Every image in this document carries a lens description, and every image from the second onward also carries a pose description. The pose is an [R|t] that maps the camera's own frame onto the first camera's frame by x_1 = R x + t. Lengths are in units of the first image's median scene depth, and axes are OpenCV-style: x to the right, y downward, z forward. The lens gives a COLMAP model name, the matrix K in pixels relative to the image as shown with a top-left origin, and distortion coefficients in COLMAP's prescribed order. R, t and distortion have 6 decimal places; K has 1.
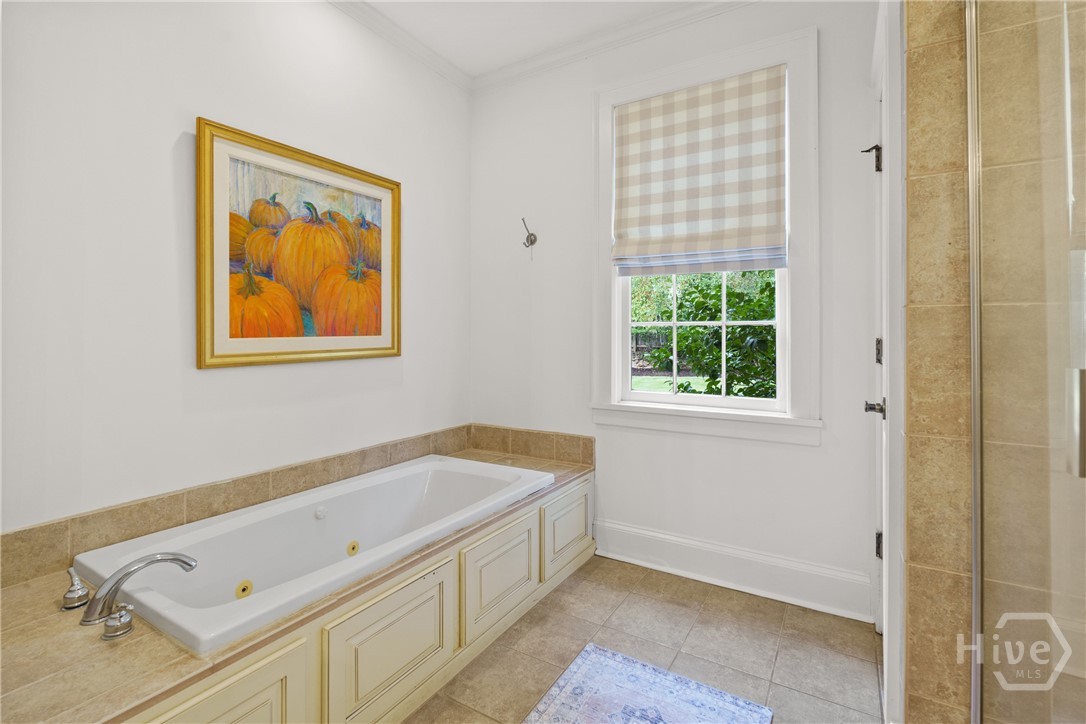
lens RADIAL K [[483.1, 0, 547.0], [0, 483.1, 329.1], [0, 0, 1]] dist [-0.006276, -0.000177]
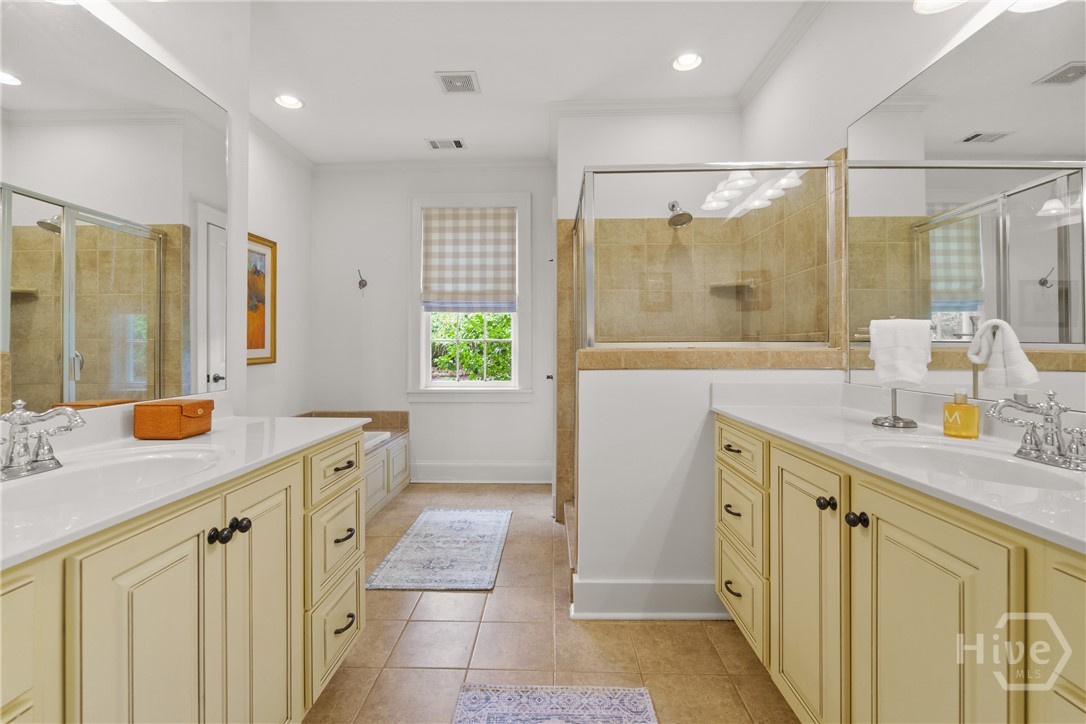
lens RADIAL K [[483.1, 0, 543.5], [0, 483.1, 342.8], [0, 0, 1]] dist [-0.006276, -0.000177]
pose [[0.864196, -0.000639, 0.503156, -0.353664], [-0.002691, 0.999979, 0.005893, -0.015247], [-0.503149, -0.006447, 0.864176, -0.670752]]
